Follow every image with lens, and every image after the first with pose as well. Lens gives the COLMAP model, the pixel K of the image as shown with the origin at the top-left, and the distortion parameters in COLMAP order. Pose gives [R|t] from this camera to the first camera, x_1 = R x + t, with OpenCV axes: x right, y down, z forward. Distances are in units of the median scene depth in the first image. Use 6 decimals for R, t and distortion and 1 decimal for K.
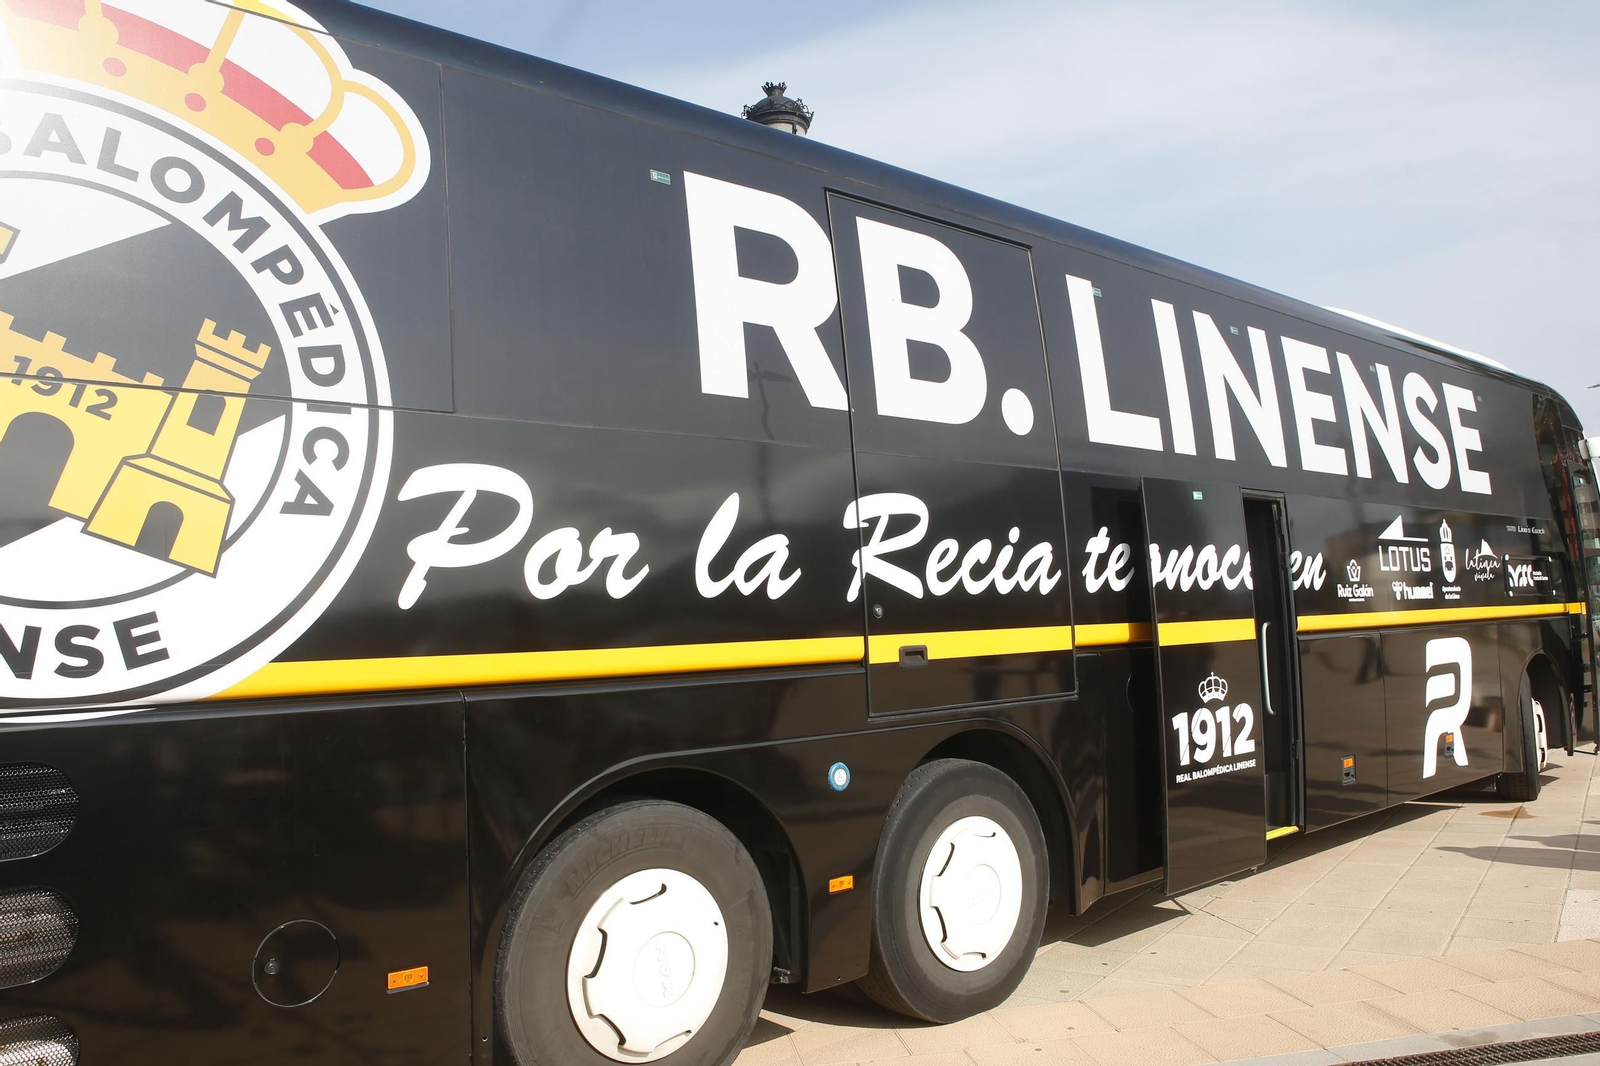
lens RADIAL K [[1165.6, 0, 792.9], [0, 1165.6, 558.1], [0, 0, 1]] dist [-0.120949, 0.106194]
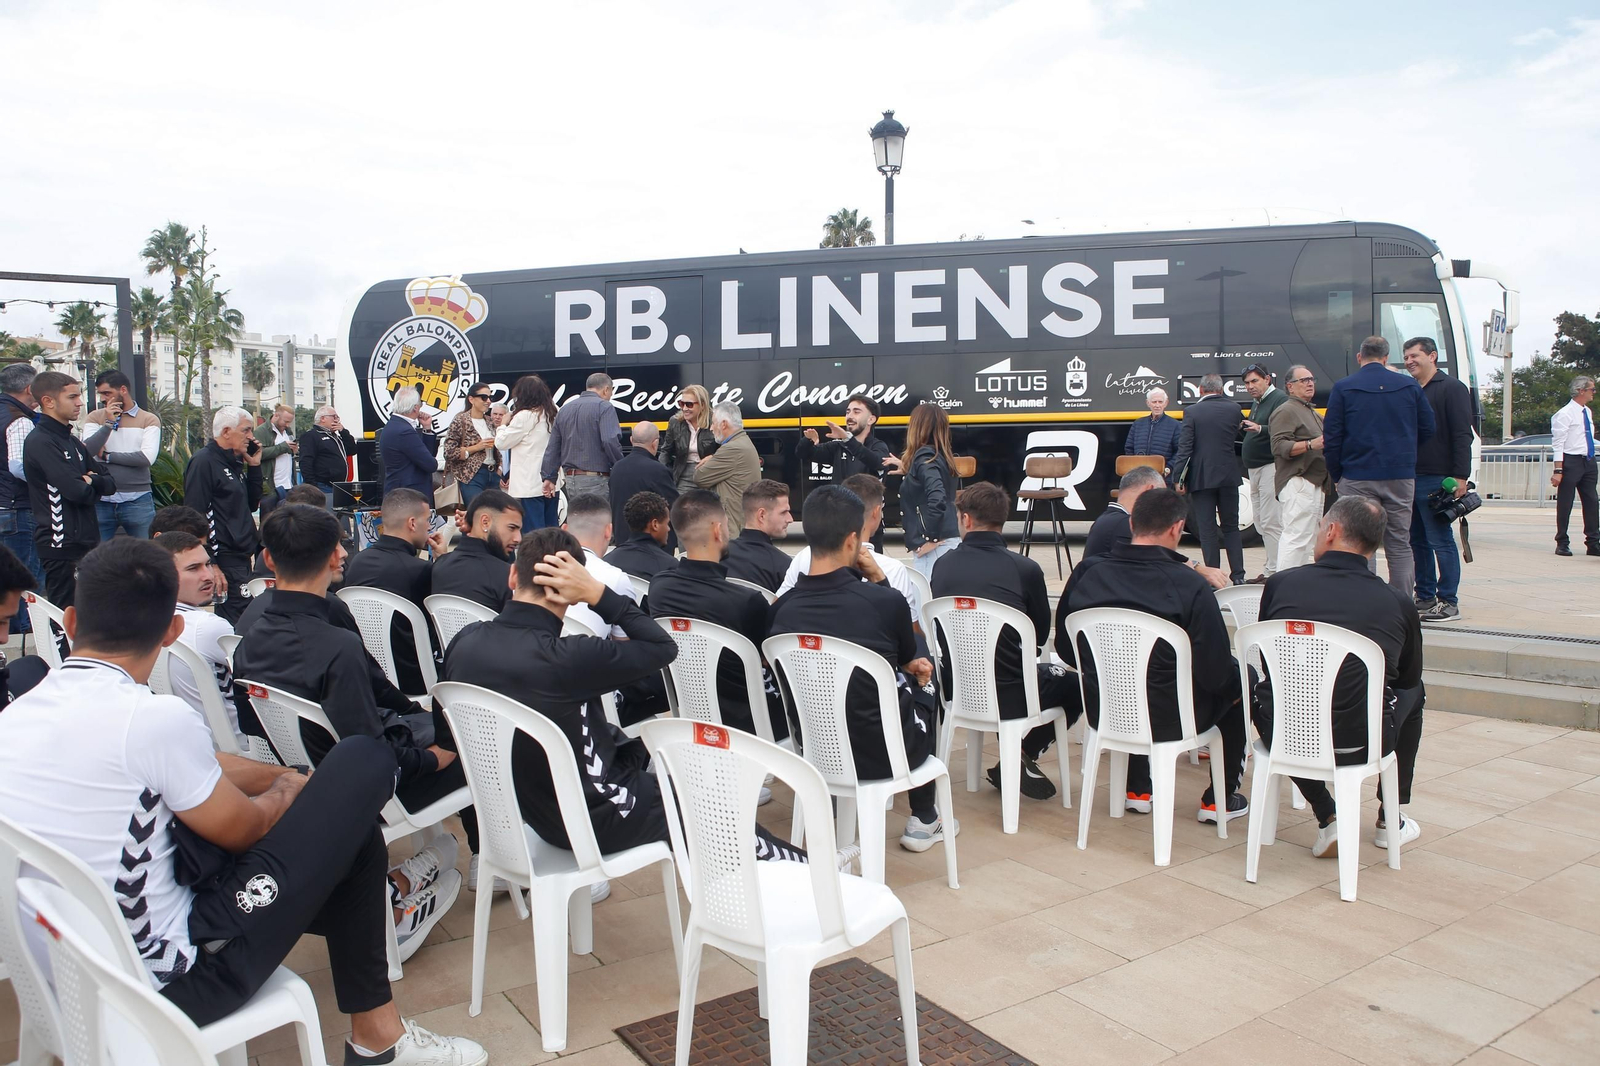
lens RADIAL K [[1165.6, 0, 792.9], [0, 1165.6, 558.1], [0, 0, 1]] dist [-0.120949, 0.106194]
pose [[0.588816, 0.114792, -0.800074, 2.933449], [0.051603, 0.982505, 0.178944, -0.116333], [0.806618, -0.146652, 0.572591, -0.504893]]
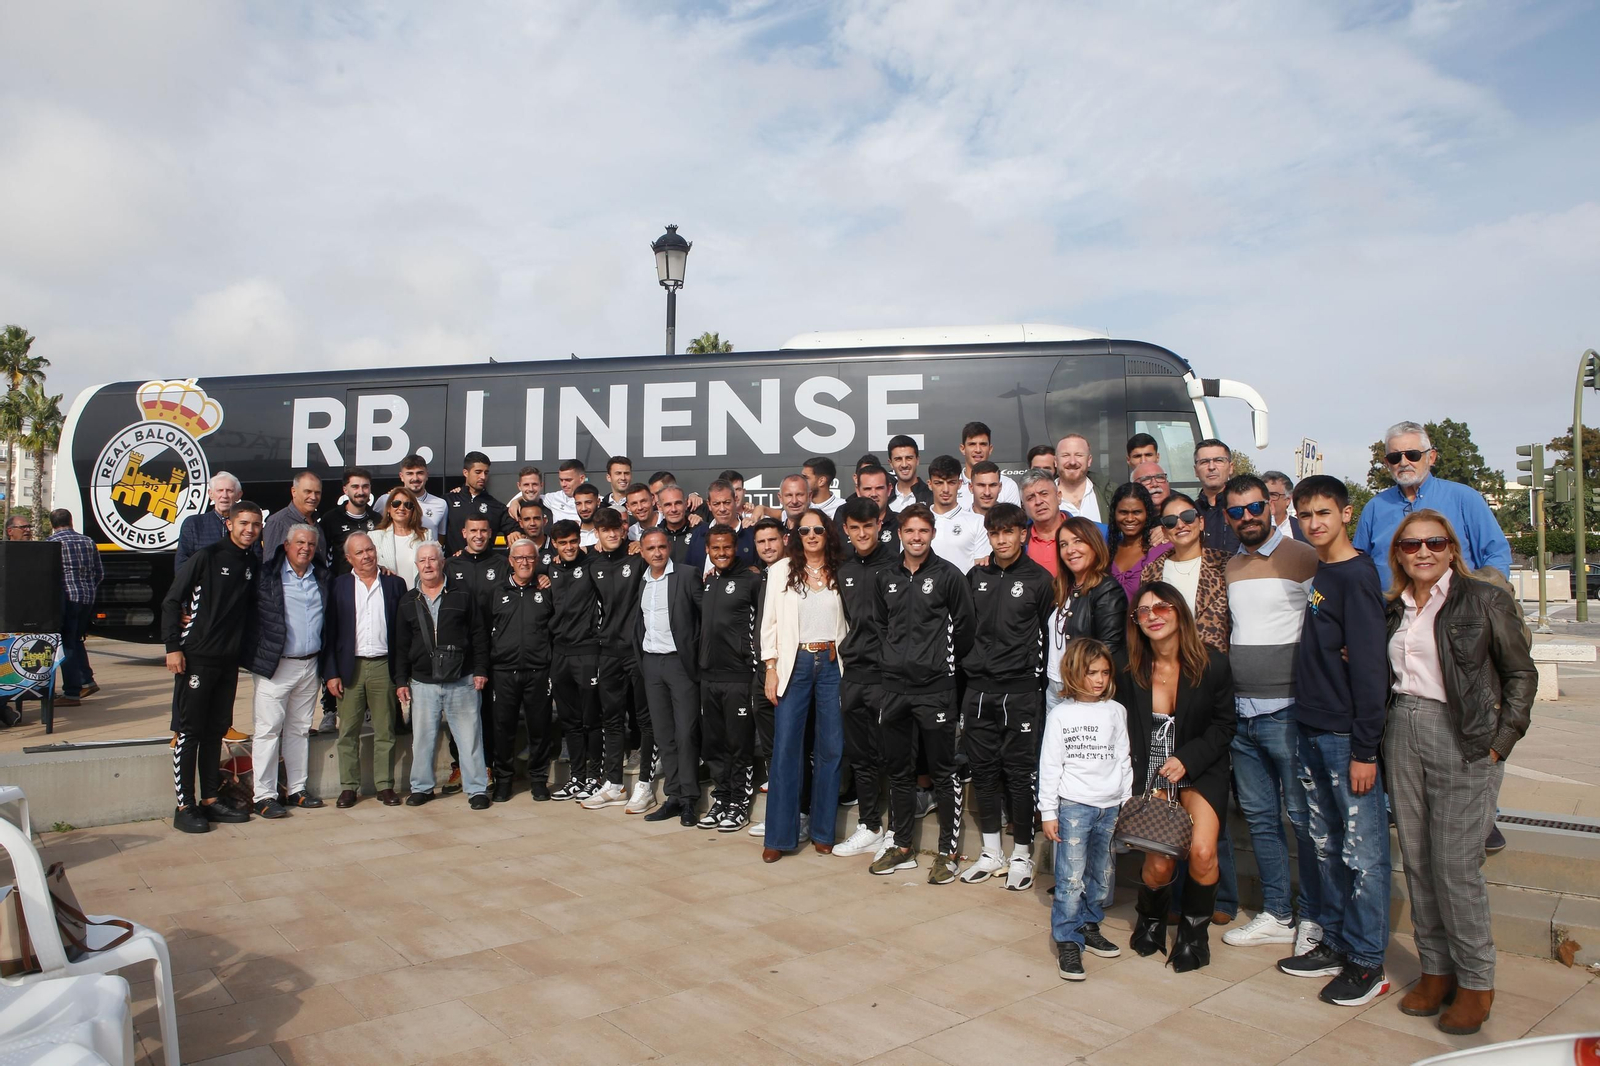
lens RADIAL K [[1165.6, 0, 792.9], [0, 1165.6, 558.1], [0, 0, 1]] dist [-0.120949, 0.106194]
pose [[0.665038, 0.035628, -0.745959, 3.004172], [0.033888, 0.996393, 0.077802, -0.077086], [0.746041, -0.077020, 0.661431, -0.130156]]
